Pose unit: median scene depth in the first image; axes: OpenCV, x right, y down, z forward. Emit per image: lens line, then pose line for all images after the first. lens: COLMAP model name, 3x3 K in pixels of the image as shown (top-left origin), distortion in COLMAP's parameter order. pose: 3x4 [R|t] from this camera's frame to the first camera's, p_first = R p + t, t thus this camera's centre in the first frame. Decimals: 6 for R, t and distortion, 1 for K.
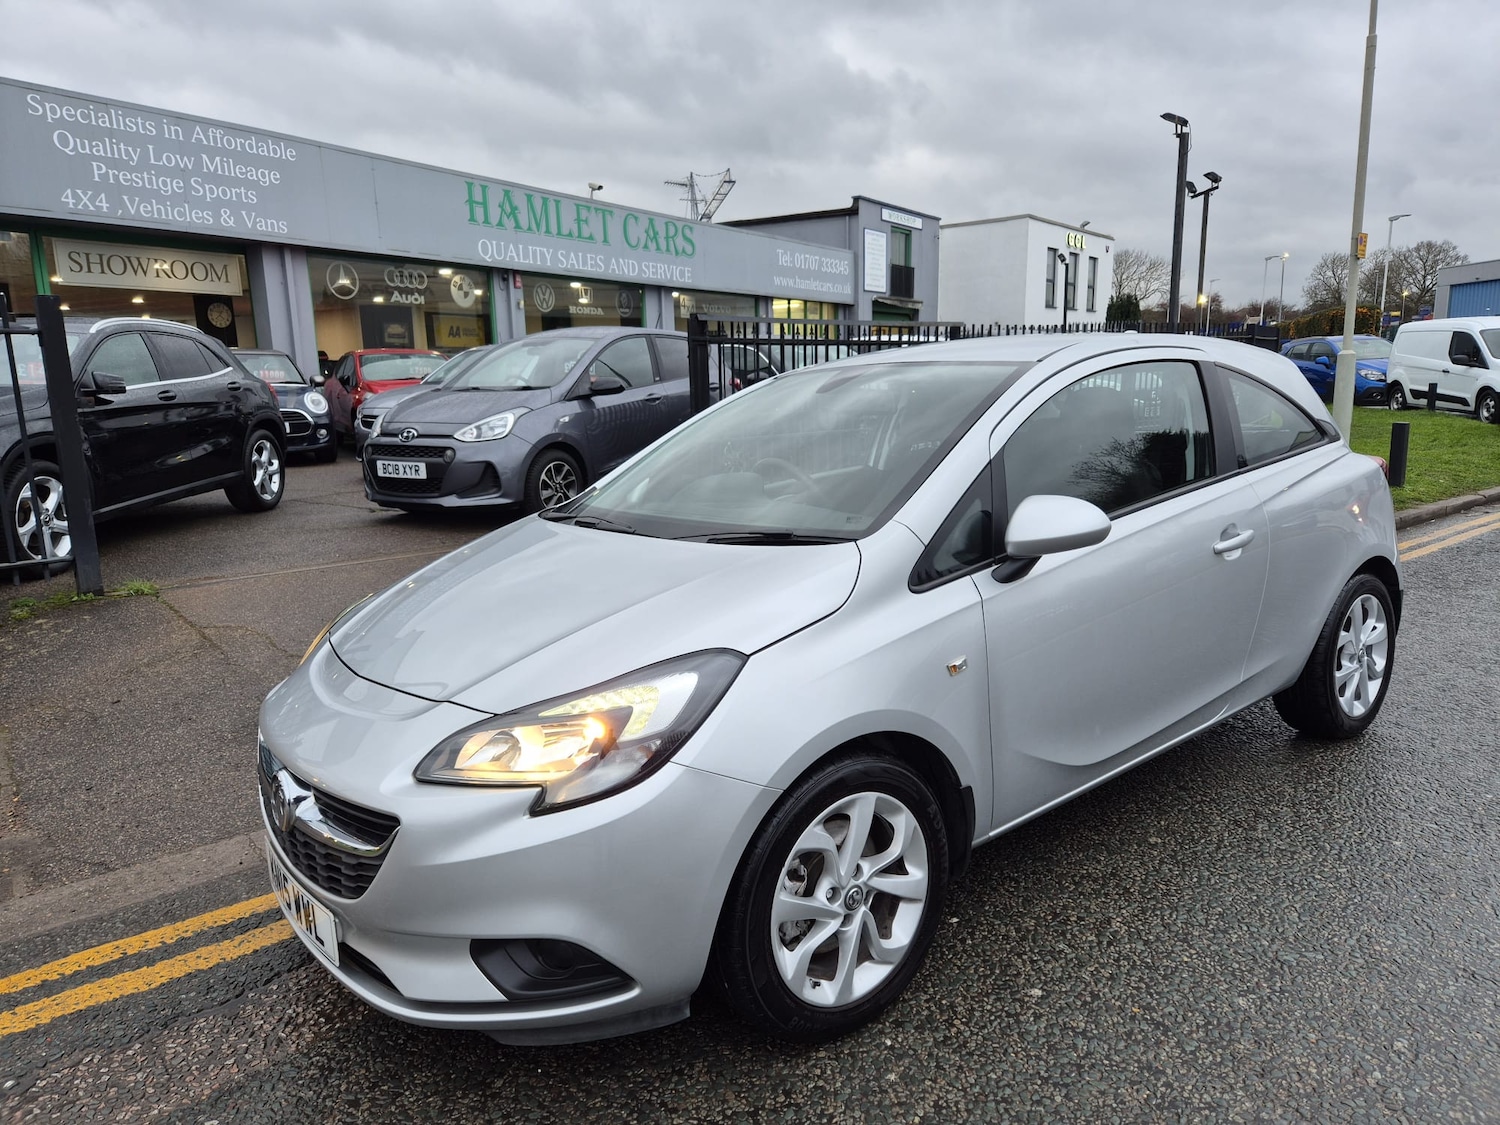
lens RADIAL K [[1000.1, 0, 759.0], [0, 1000.1, 570.1], [0, 0, 1]] dist [0.075207, -0.057173]
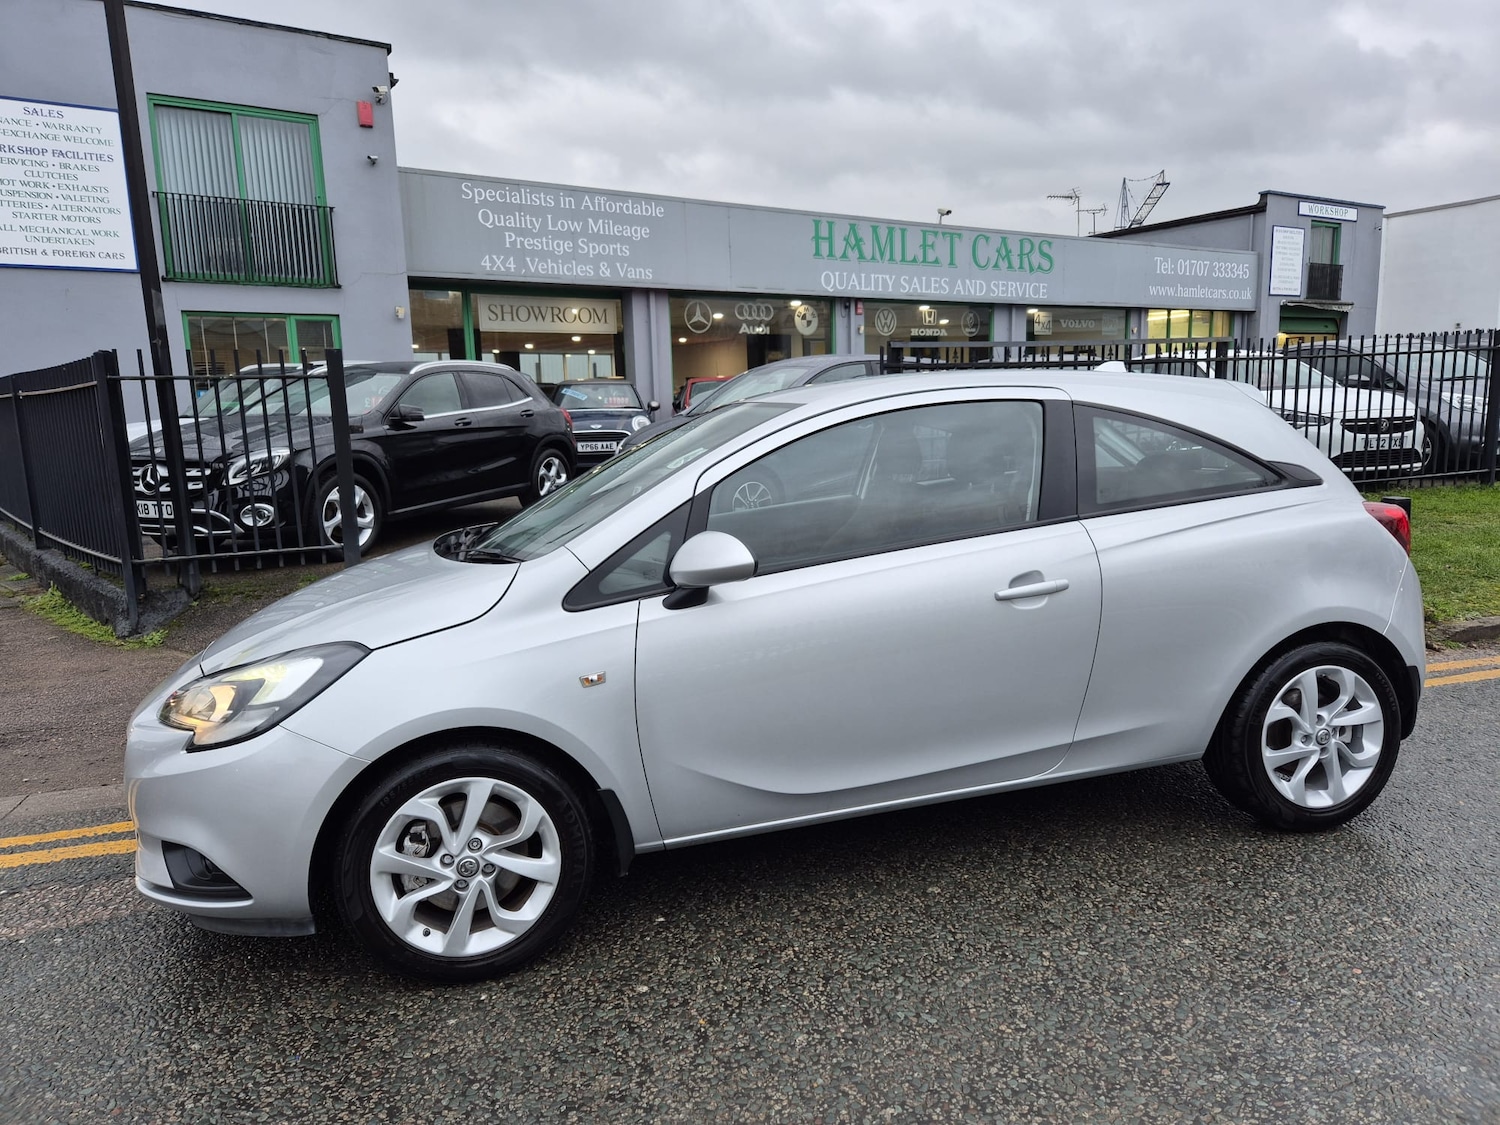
lens RADIAL K [[1000.1, 0, 755.9], [0, 1000.1, 553.9], [0, 0, 1]] dist [0.075207, -0.057173]
pose [[0.916489, 0.054722, -0.396300, 0.125842], [-0.067140, 0.997590, -0.017521, -0.005835], [0.394386, 0.042665, 0.917954, 0.005578]]
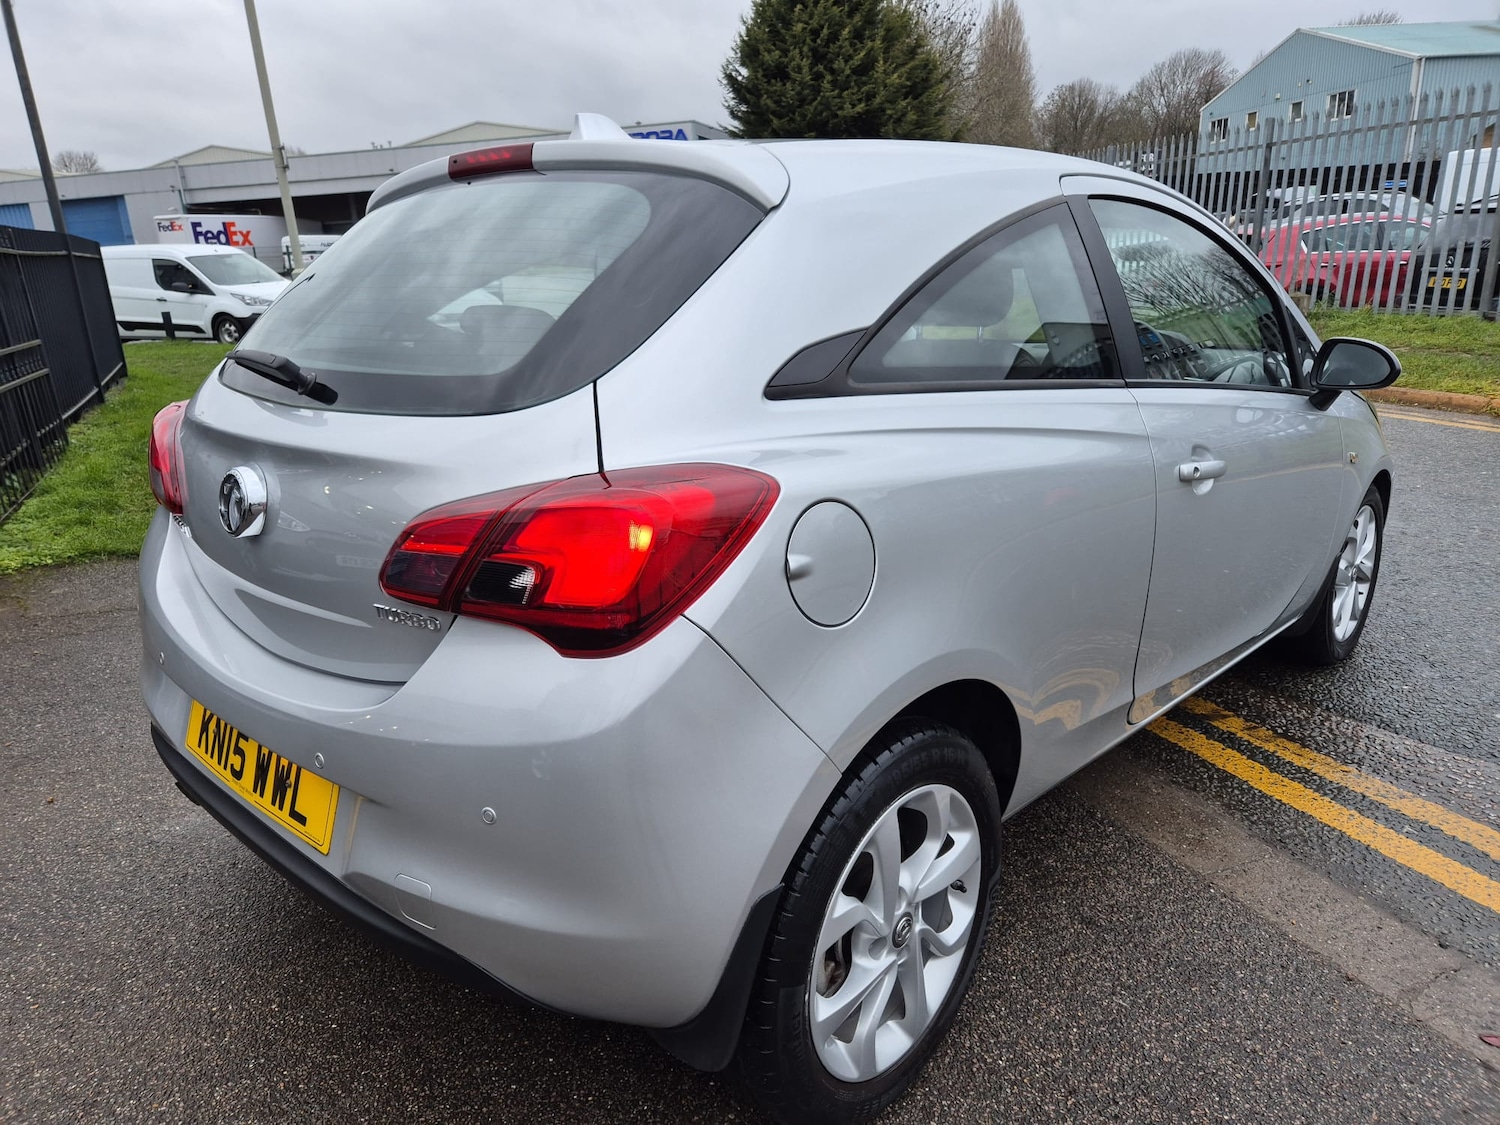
lens RADIAL K [[1000.1, 0, 730.3], [0, 1000.1, 558.6], [0, 0, 1]] dist [0.075207, -0.057173]
pose [[0.259680, -0.273952, 0.926022, -0.220115], [0.234640, 0.948081, 0.214679, -0.051049], [-0.936755, 0.161534, 0.310478, 0.280040]]
